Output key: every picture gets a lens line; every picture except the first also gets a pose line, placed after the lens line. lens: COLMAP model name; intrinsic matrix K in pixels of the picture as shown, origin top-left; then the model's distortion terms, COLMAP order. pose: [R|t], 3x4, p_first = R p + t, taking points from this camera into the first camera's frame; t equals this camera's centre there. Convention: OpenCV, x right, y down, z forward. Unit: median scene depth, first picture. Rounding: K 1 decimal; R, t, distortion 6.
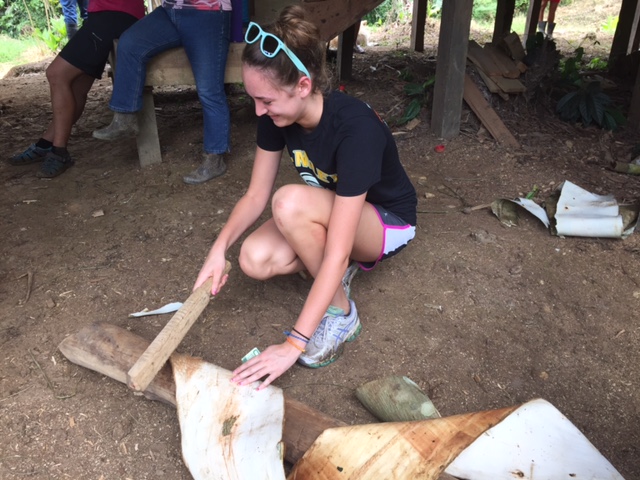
lens RADIAL K [[534.4, 0, 303.4], [0, 534.4, 242.3], [0, 0, 1]] dist [0.042062, -0.009546]
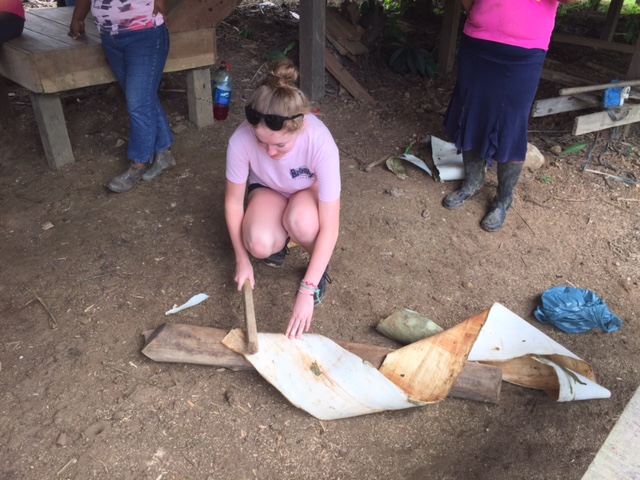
lens RADIAL K [[534.4, 0, 303.4], [0, 534.4, 242.3], [0, 0, 1]] dist [0.042062, -0.009546]
pose [[0.925708, -0.198450, 0.321997, -0.297151], [0.157423, 0.976214, 0.149077, -0.111409], [-0.343922, -0.087312, 0.934930, -0.154655]]
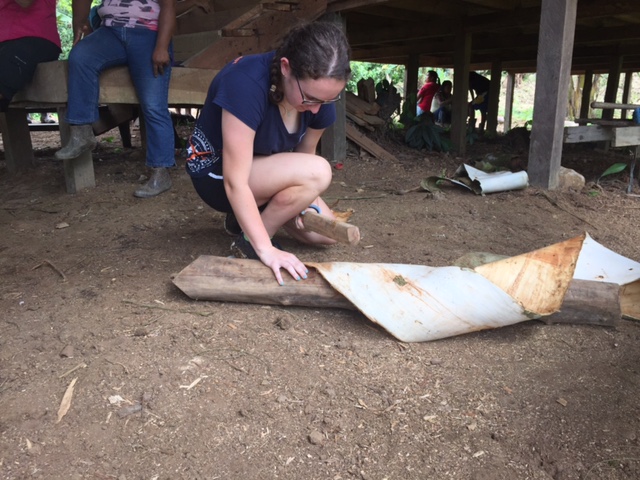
lens RADIAL K [[529.2, 0, 306.8], [0, 529.2, 239.5], [0, 0, 1]] dist [0.122224, -0.202493]
pose [[0.922062, -0.101786, 0.373419, -0.379680], [0.163936, 0.976690, -0.138572, 0.191403], [-0.350610, 0.188989, 0.917255, -0.009756]]
